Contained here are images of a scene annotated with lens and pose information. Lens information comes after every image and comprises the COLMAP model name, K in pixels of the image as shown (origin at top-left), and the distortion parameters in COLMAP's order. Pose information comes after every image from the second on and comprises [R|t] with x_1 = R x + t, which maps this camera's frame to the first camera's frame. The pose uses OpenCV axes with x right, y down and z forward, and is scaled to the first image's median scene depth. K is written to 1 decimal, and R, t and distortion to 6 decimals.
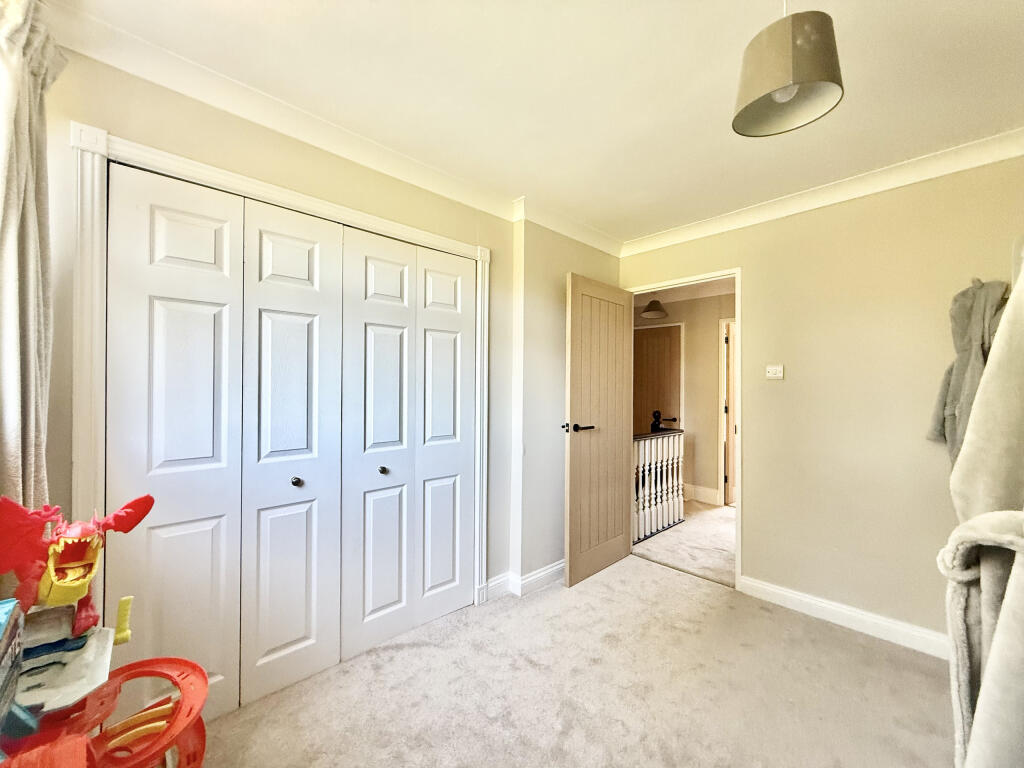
lens RADIAL K [[406.7, 0, 509.2], [0, 406.7, 384.4], [0, 0, 1]] dist [0.000706, 0.000180]
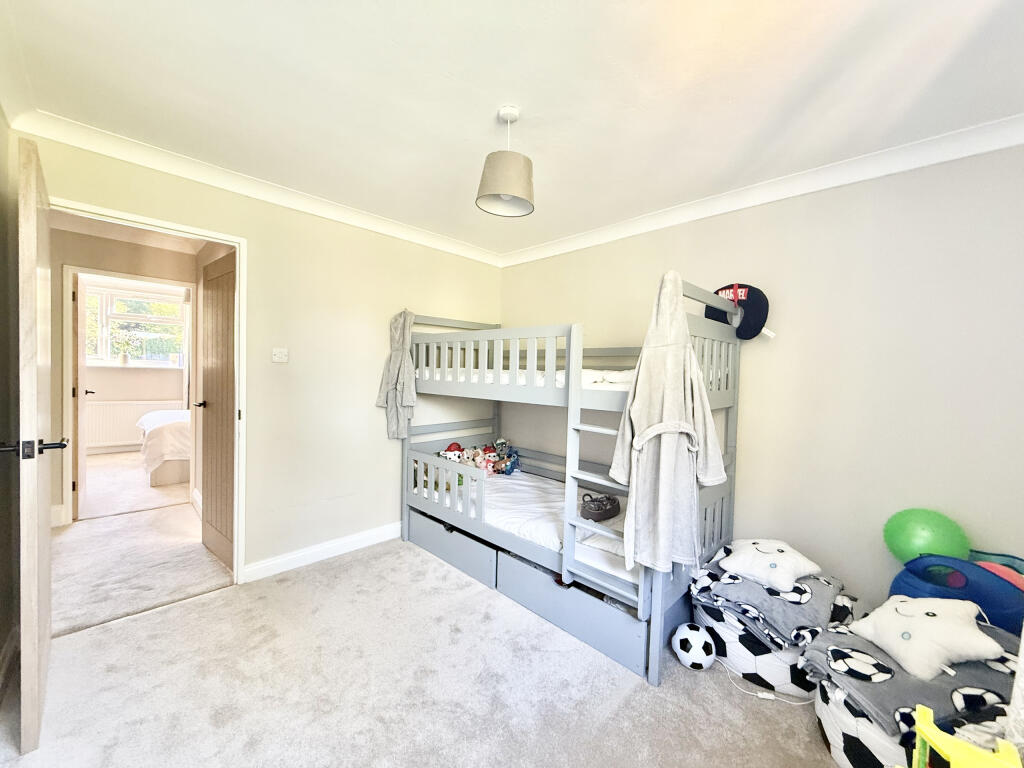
lens RADIAL K [[406.7, 0, 509.2], [0, 406.7, 384.4], [0, 0, 1]] dist [0.000706, 0.000180]
pose [[-0.024491, -0.039893, 0.998904, -0.363422], [-0.034757, 0.998633, 0.039030, -0.013188], [-0.999096, -0.033763, -0.025844, 0.400455]]
